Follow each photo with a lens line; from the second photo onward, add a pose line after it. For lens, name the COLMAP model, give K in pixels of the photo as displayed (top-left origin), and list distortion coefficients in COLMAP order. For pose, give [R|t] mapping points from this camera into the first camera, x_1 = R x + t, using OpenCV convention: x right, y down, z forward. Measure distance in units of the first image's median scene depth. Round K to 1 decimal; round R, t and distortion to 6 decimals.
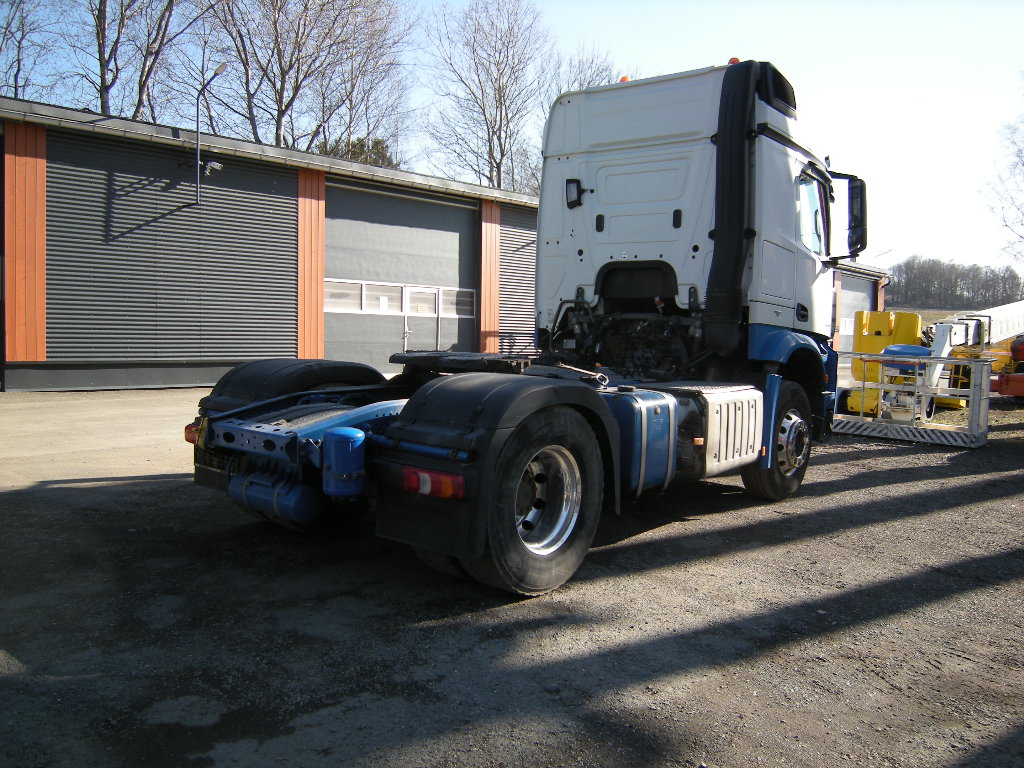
lens RADIAL K [[852.3, 0, 512.0], [0, 852.3, 384.0], [0, 0, 1]] dist [-0.131962, 0.080513]
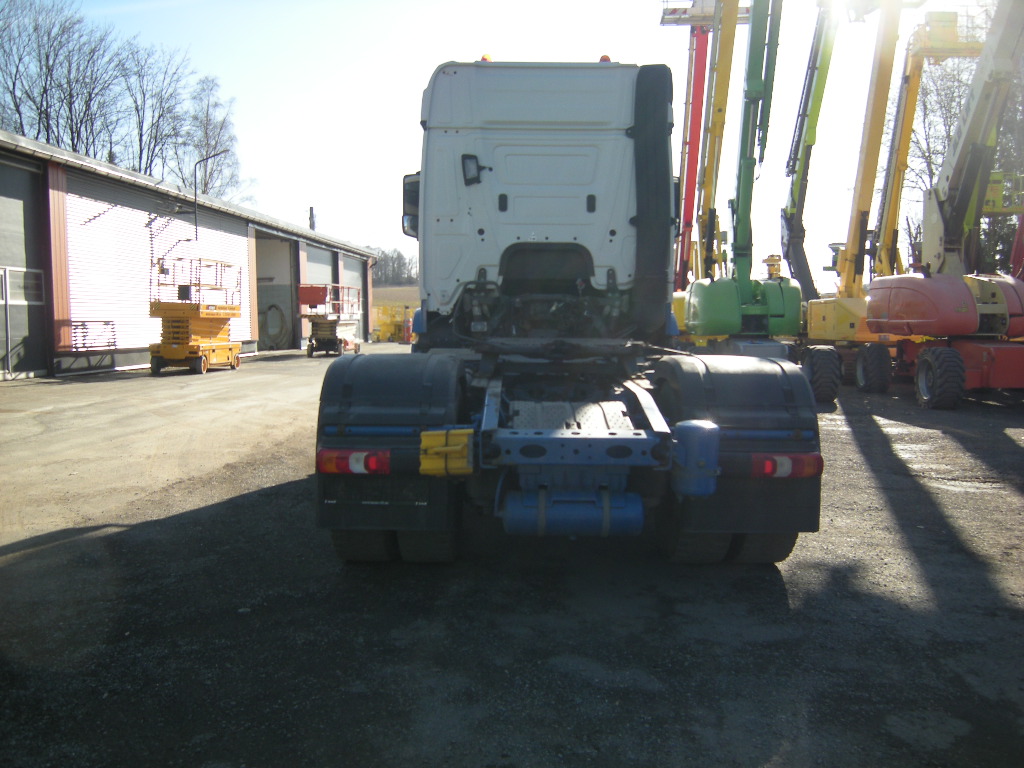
lens RADIAL K [[852.3, 0, 512.0], [0, 852.3, 384.0], [0, 0, 1]] dist [-0.131962, 0.080513]
pose [[0.776814, -0.072506, 0.625542, -0.509477], [0.057841, 0.997366, 0.043775, -0.022335], [-0.627069, 0.002177, 0.778961, 0.225657]]
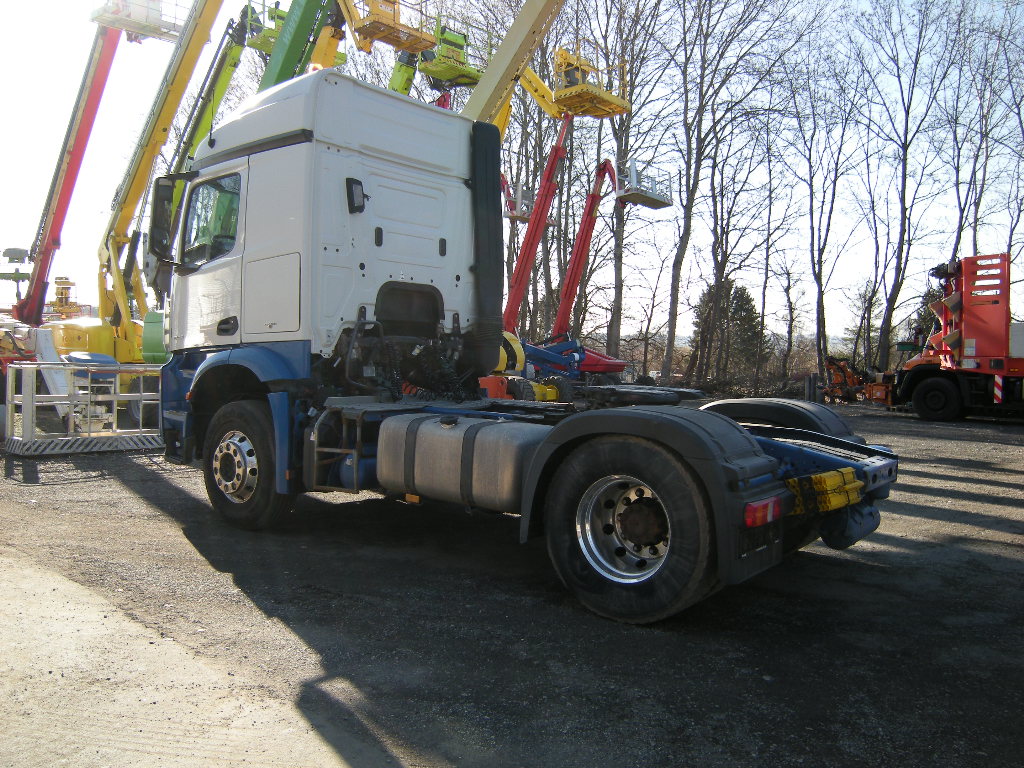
lens RADIAL K [[852.3, 0, 512.0], [0, 852.3, 384.0], [0, 0, 1]] dist [-0.131962, 0.080513]
pose [[-0.029012, -0.064303, 0.997509, -0.801992], [0.044691, 0.996847, 0.065560, -0.084406], [-0.998579, 0.046482, -0.026047, 0.874648]]
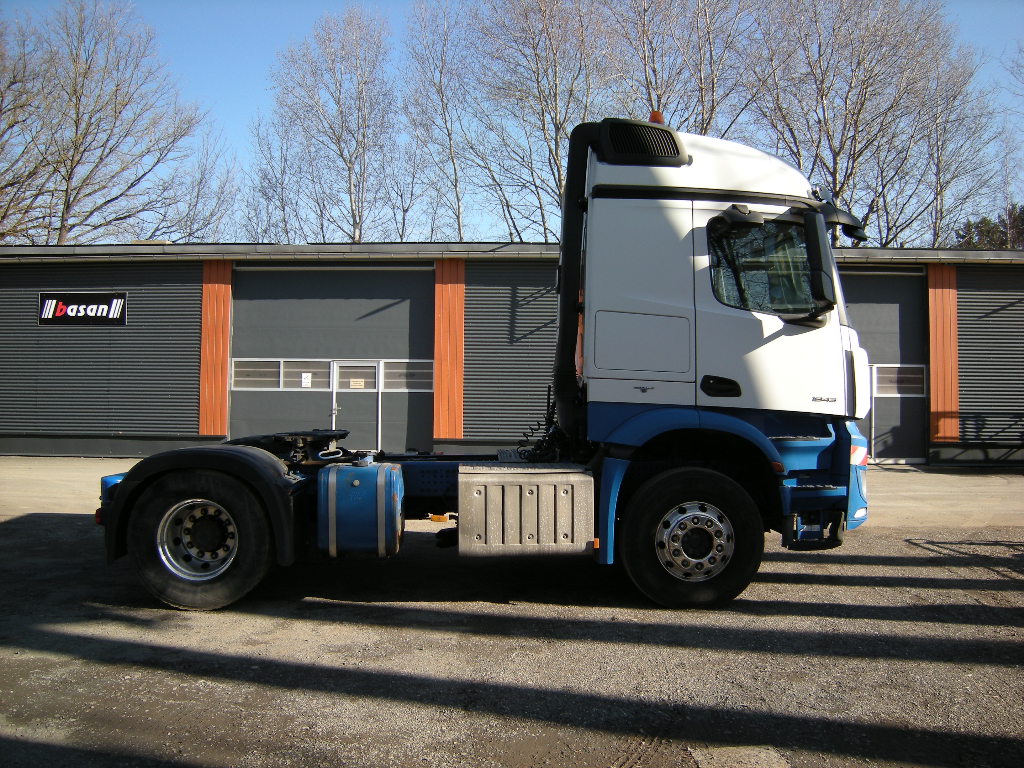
lens RADIAL K [[852.3, 0, 512.0], [0, 852.3, 384.0], [0, 0, 1]] dist [-0.131962, 0.080513]
pose [[0.671983, -0.037183, -0.739632, 0.789777], [-0.036413, 0.995872, -0.083147, -0.009312], [0.739671, 0.082806, 0.667855, 0.272763]]
